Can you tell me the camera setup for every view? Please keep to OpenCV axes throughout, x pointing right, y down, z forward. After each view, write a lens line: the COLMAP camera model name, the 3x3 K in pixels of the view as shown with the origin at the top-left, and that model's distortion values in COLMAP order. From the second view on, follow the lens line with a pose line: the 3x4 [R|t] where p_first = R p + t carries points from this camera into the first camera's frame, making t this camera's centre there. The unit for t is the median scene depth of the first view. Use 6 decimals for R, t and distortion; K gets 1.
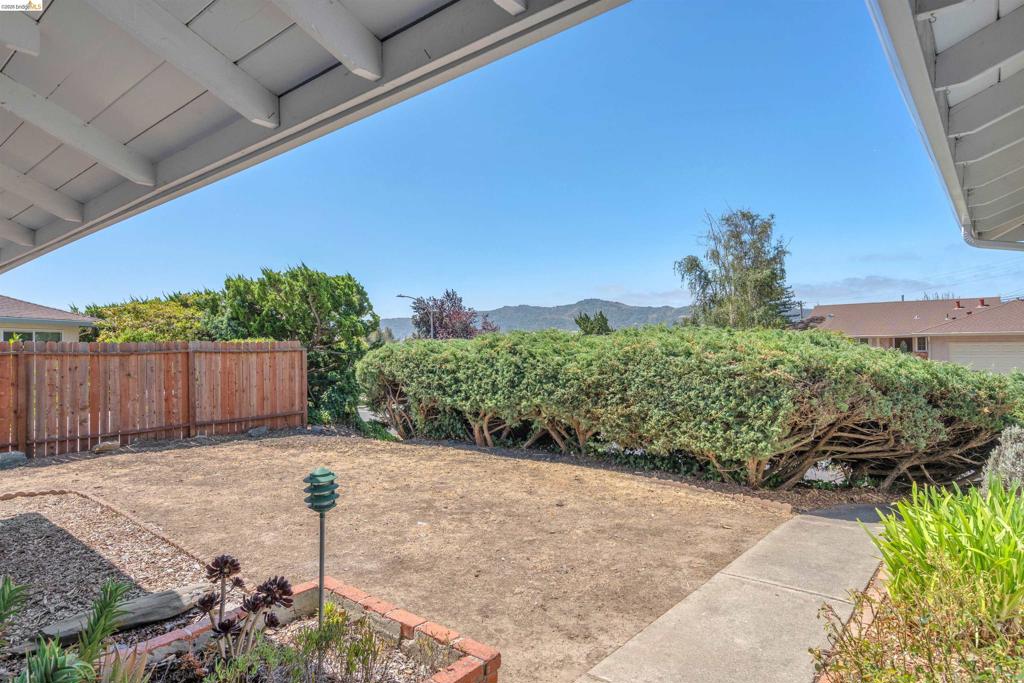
lens RADIAL K [[593.7, 0, 515.3], [0, 593.7, 343.9], [0, 0, 1]] dist [-0.000087, -0.000437]
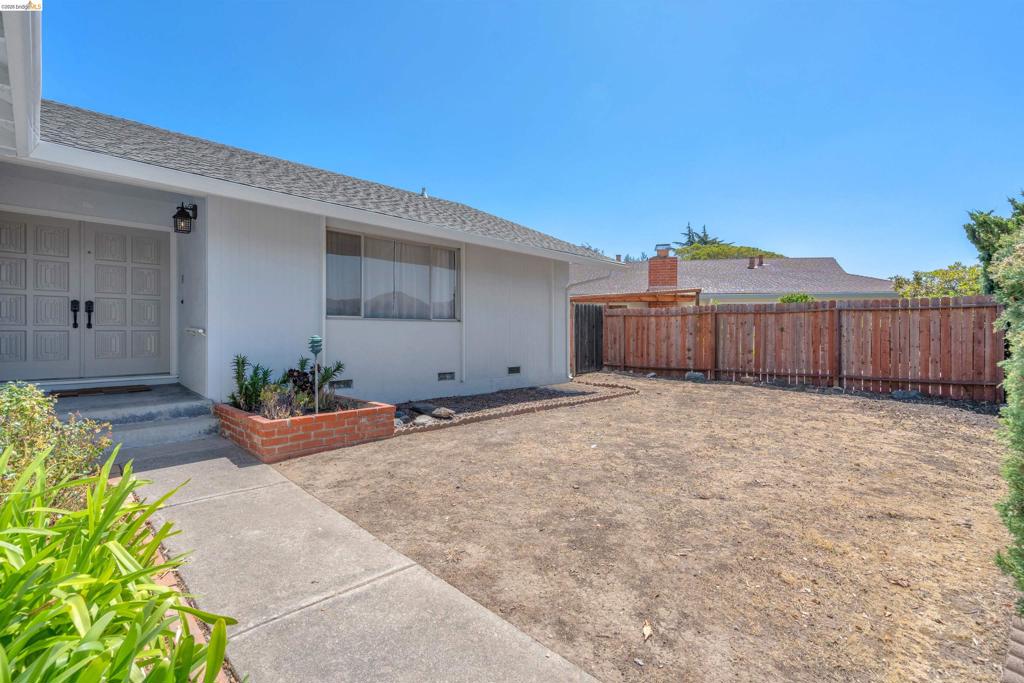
lens RADIAL K [[464.2, 0, 516.0], [0, 464.2, 335.7], [0, 0, 1]] dist [-0.000181, -0.000305]
pose [[-0.080396, 0.022346, -0.996513, 0.706561], [0.001486, 0.999750, 0.022298, 0.079657], [0.996762, 0.000312, -0.080409, 0.931619]]
